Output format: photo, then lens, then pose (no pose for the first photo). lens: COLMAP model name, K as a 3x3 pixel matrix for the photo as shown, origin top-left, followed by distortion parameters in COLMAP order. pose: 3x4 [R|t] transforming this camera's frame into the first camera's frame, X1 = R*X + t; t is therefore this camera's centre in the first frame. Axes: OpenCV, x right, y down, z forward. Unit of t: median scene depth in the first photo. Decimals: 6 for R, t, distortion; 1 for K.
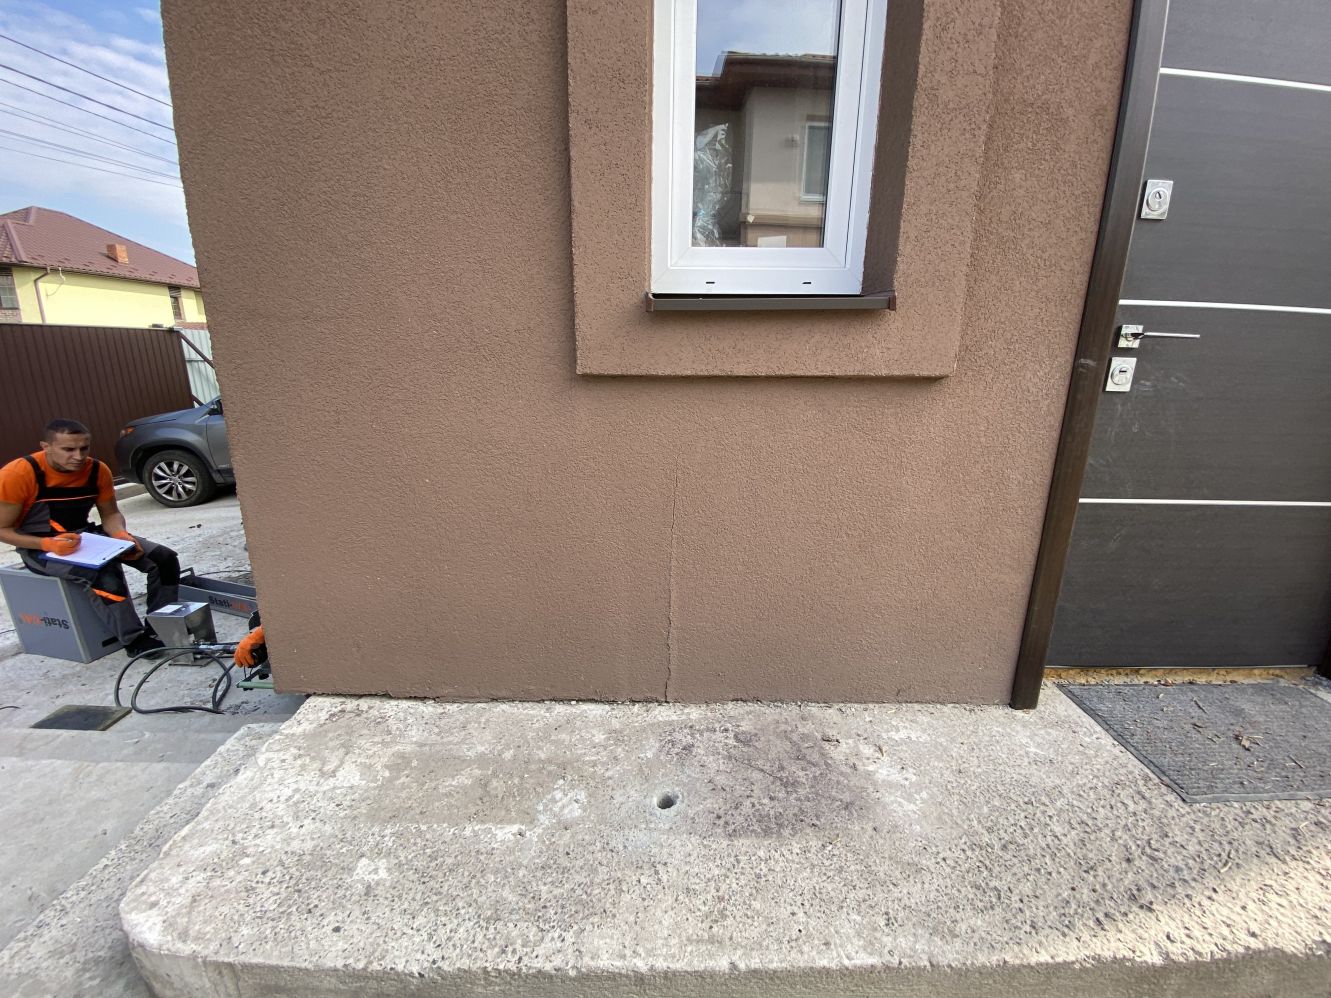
lens RADIAL K [[534.9, 0, 665.5], [0, 534.9, 499.0], [0, 0, 1]] dist [0.008030, -0.013997]
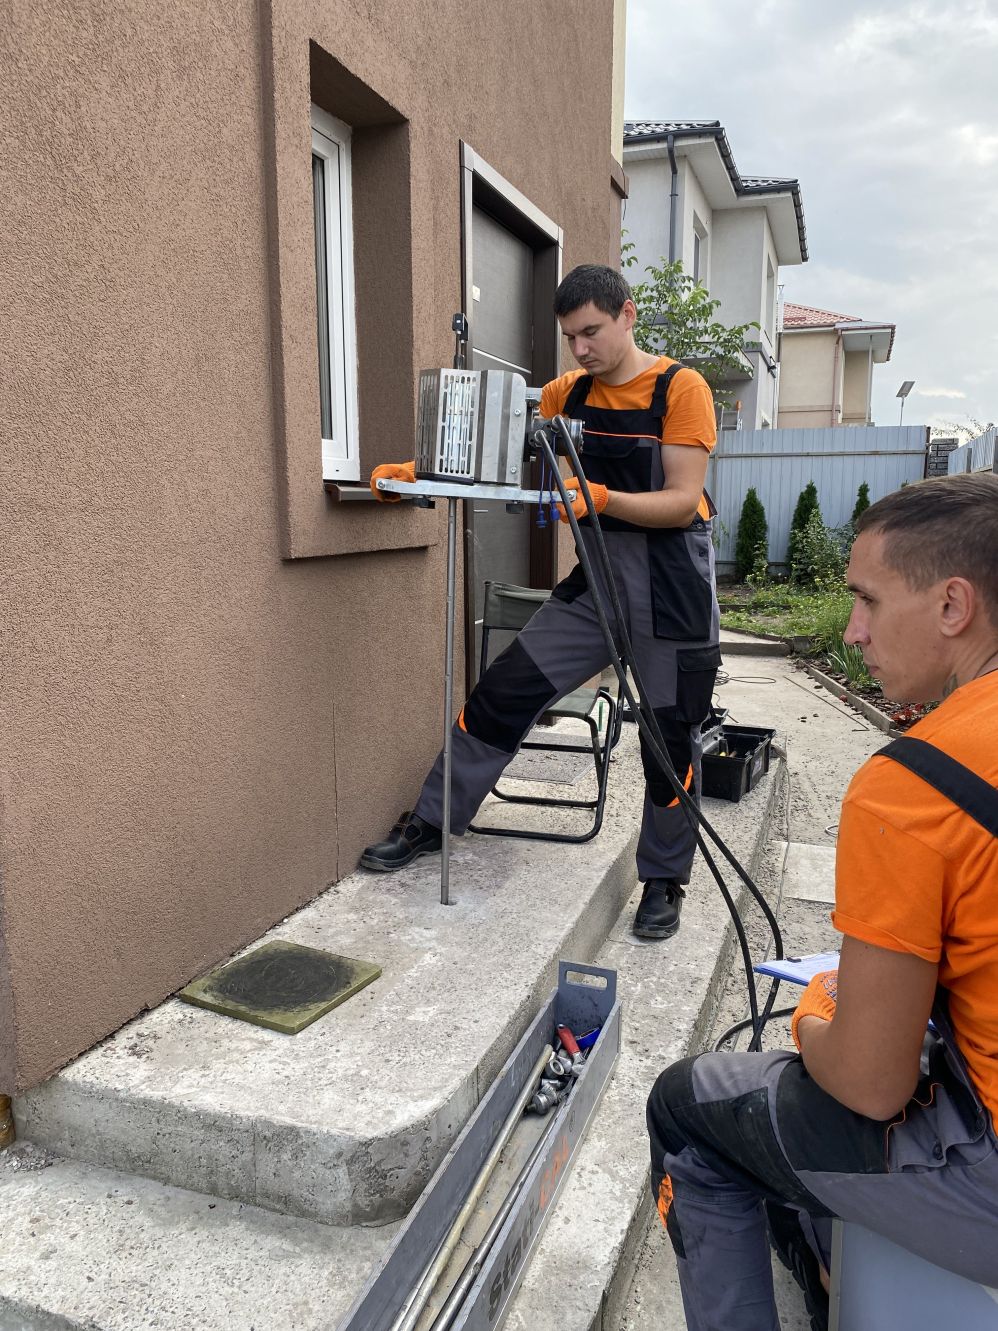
lens RADIAL K [[1016.7, 0, 499.0], [0, 1016.7, 665.5], [0, 0, 1]] dist [0.003972, 0.001156]
pose [[0.342460, -0.157872, 0.926173, -1.866955], [0.239404, 0.967905, 0.076464, -0.090703], [-0.908519, 0.195544, 0.369264, -0.038879]]
